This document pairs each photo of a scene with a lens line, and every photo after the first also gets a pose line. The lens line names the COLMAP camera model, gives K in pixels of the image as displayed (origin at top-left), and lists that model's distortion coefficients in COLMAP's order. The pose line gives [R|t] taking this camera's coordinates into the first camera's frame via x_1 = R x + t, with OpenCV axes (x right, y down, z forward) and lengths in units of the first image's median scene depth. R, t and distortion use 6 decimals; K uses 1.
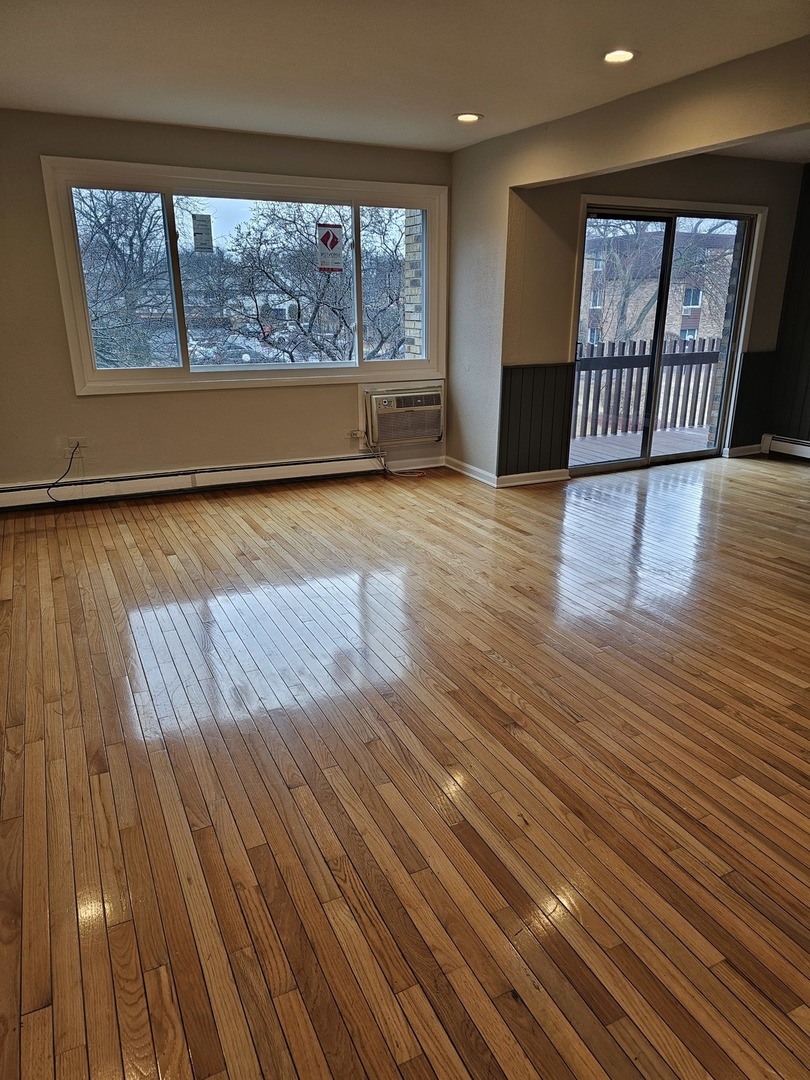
lens RADIAL K [[711.4, 0, 399.2], [0, 711.4, 528.5], [0, 0, 1]] dist [0.089913, -0.098956]
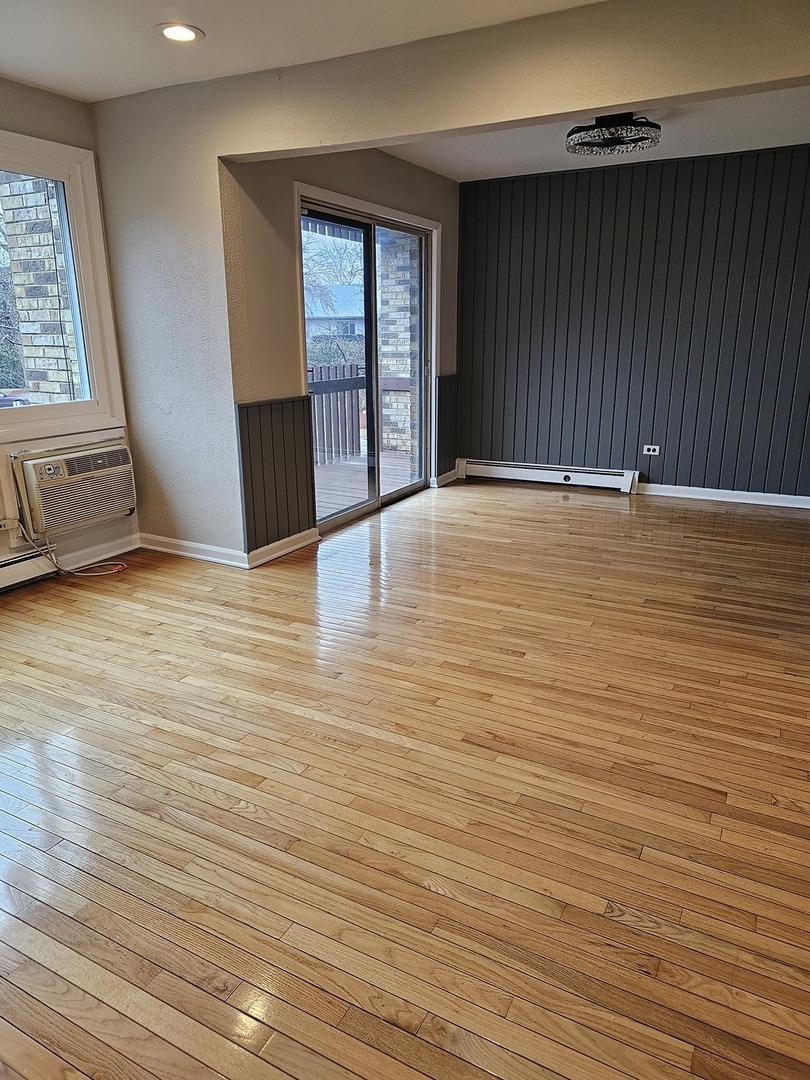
lens RADIAL K [[711.4, 0, 399.2], [0, 711.4, 528.5], [0, 0, 1]] dist [0.089913, -0.098956]
pose [[0.812325, -0.158523, 0.561247, -0.136295], [0.180926, 0.983368, 0.015886, -0.077817], [-0.554431, 0.088640, 0.827496, 0.292007]]
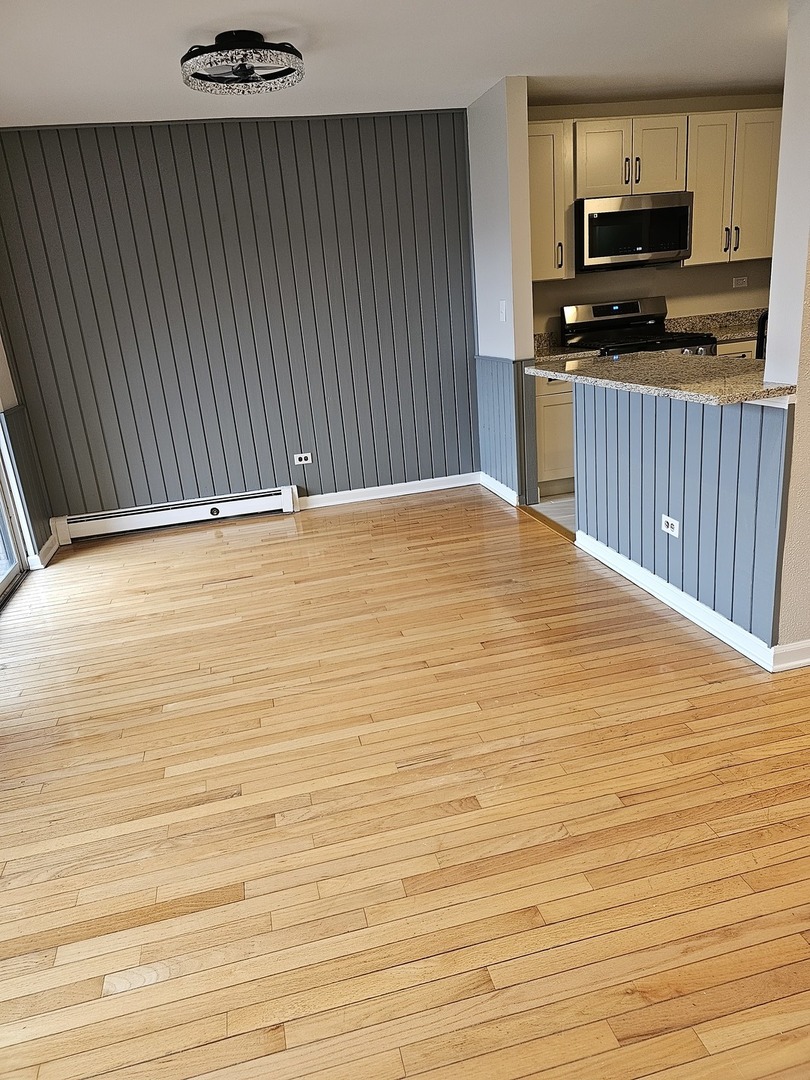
lens RADIAL K [[711.4, 0, 399.2], [0, 711.4, 528.5], [0, 0, 1]] dist [0.089913, -0.098956]
pose [[0.227033, -0.311341, 0.922780, -0.079477], [0.377481, 0.901584, 0.211317, -0.167359], [-0.897755, 0.300356, 0.322215, 0.549128]]
